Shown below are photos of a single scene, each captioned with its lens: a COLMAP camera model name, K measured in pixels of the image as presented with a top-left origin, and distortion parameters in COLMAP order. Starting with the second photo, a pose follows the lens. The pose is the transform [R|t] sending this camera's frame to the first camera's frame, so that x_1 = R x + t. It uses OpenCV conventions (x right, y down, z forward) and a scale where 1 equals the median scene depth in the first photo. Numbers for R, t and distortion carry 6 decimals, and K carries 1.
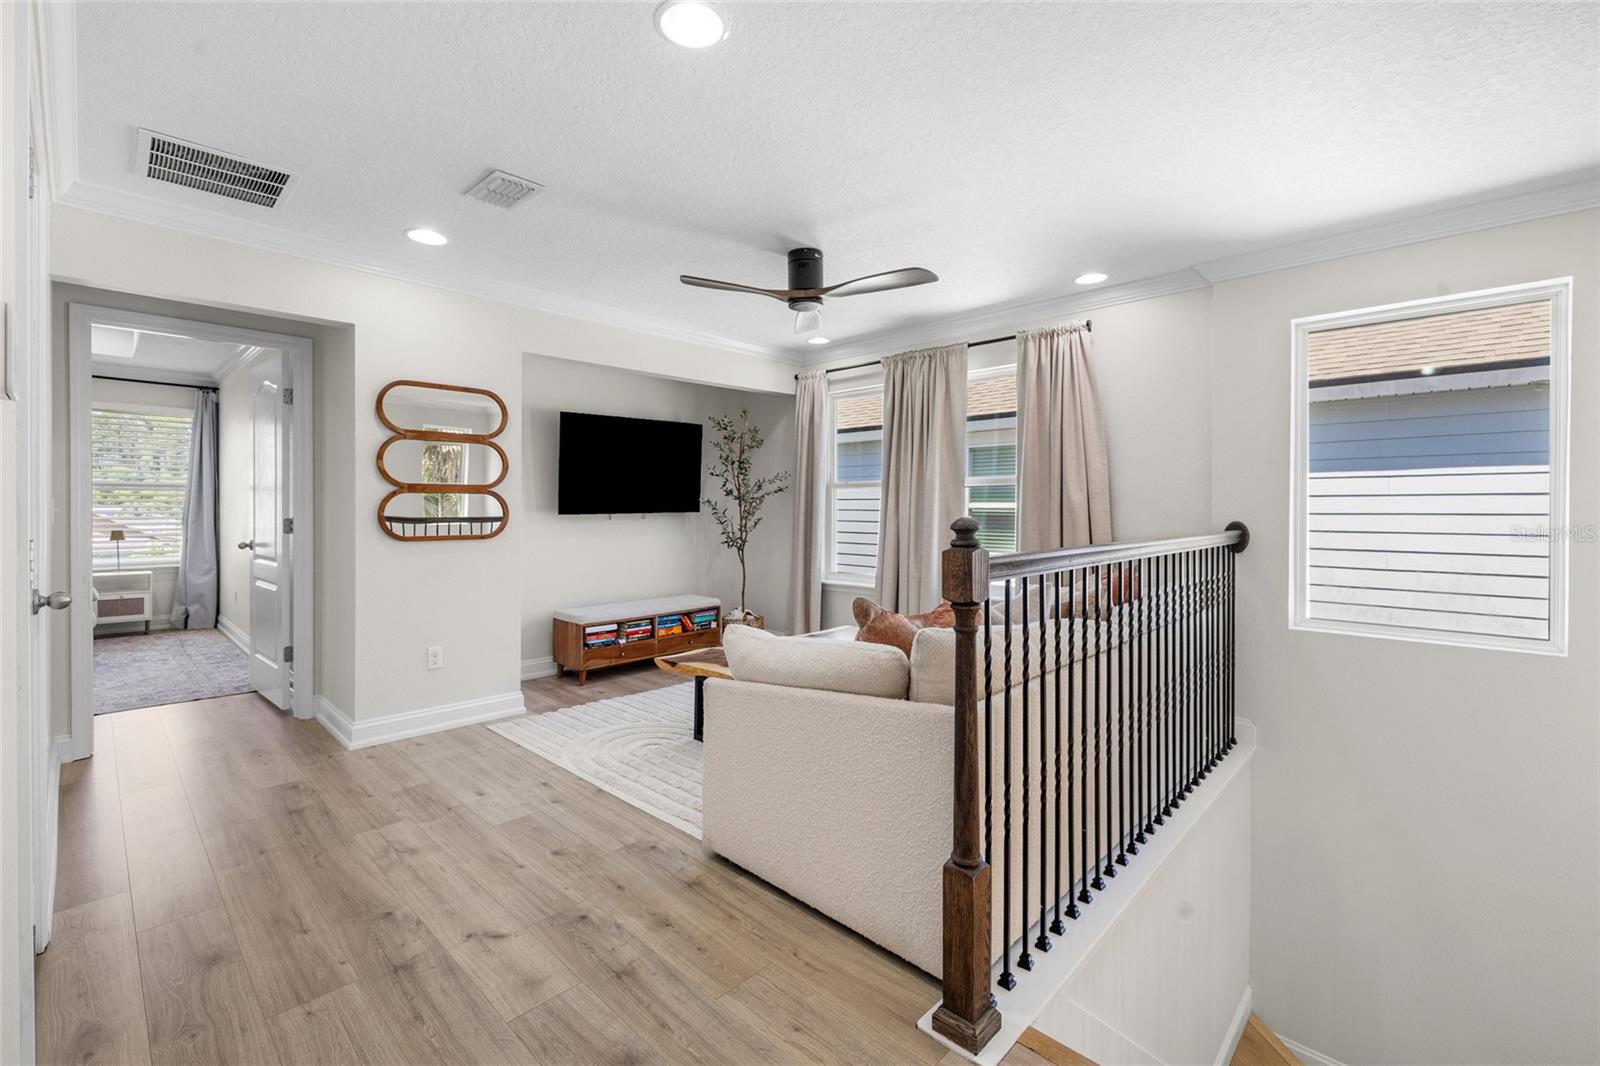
lens RADIAL K [[677.0, 0, 785.8], [0, 677.0, 510.5], [0, 0, 1]] dist [0.000714, 0.000175]
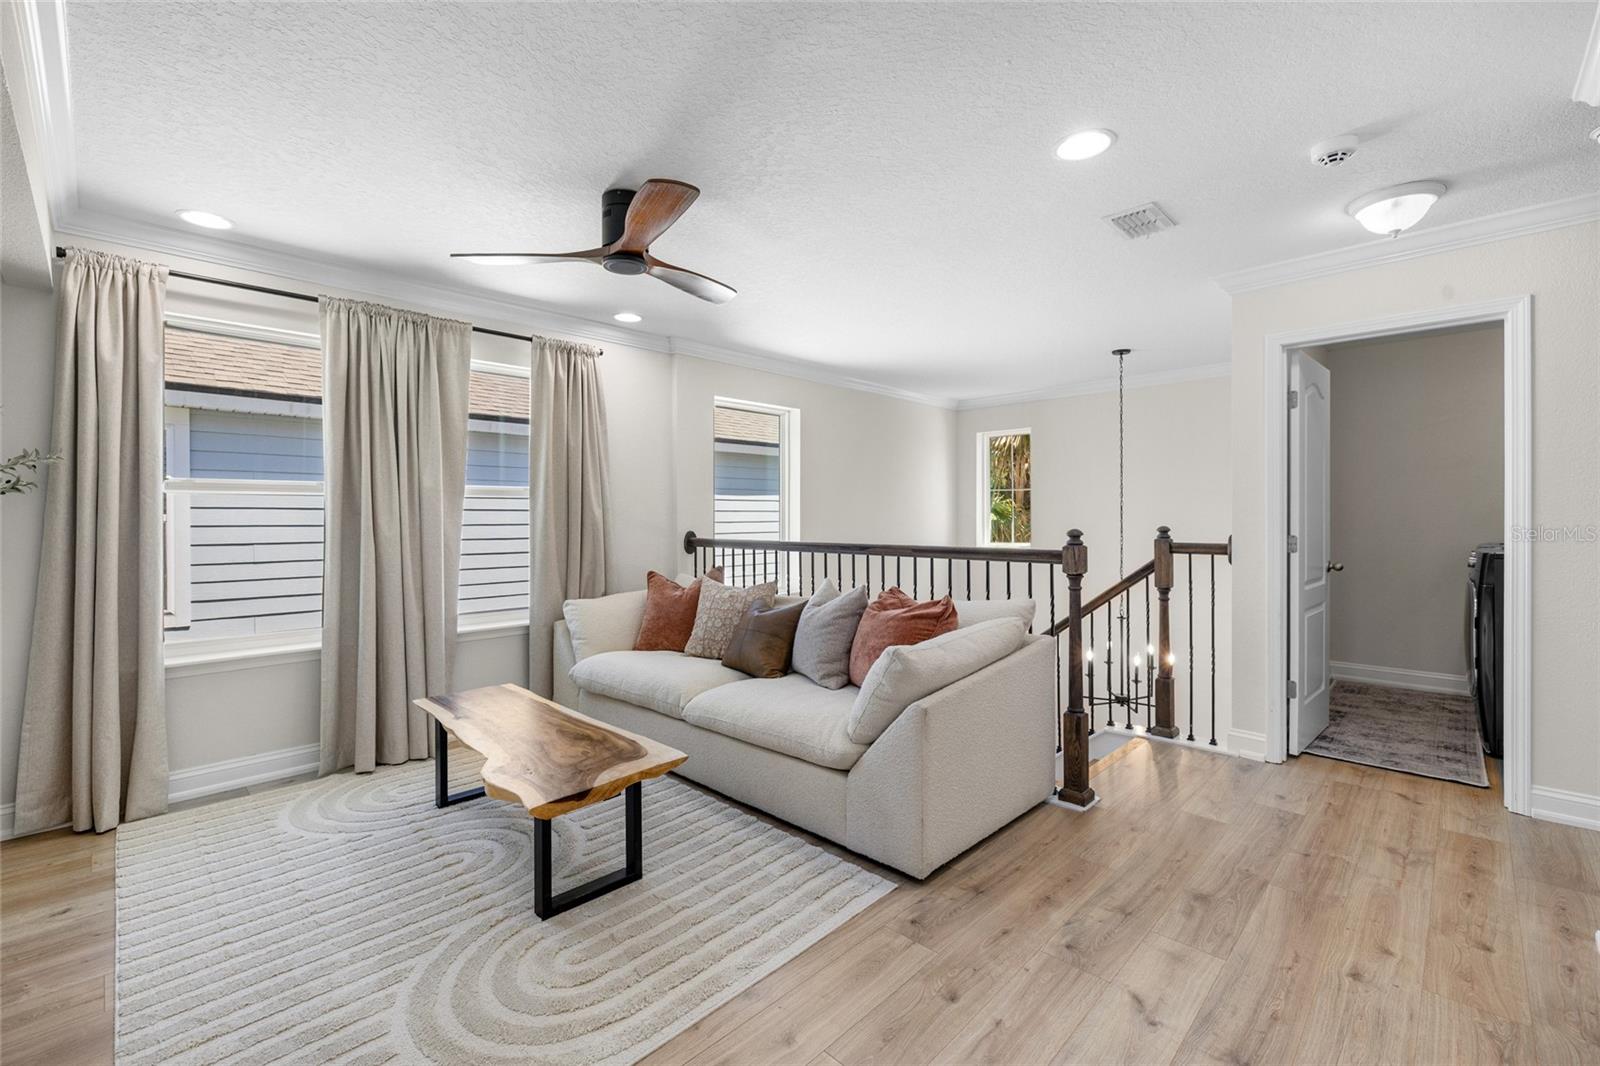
lens RADIAL K [[674.5, 0, 787.7], [0, 674.5, 518.7], [0, 0, 1]] dist [-0.000605, 0.000035]
pose [[0.024885, -0.004224, 0.999681, -1.051623], [0.006860, 0.999968, 0.004055, -0.019453], [-0.999667, 0.006757, 0.024913, 1.132125]]
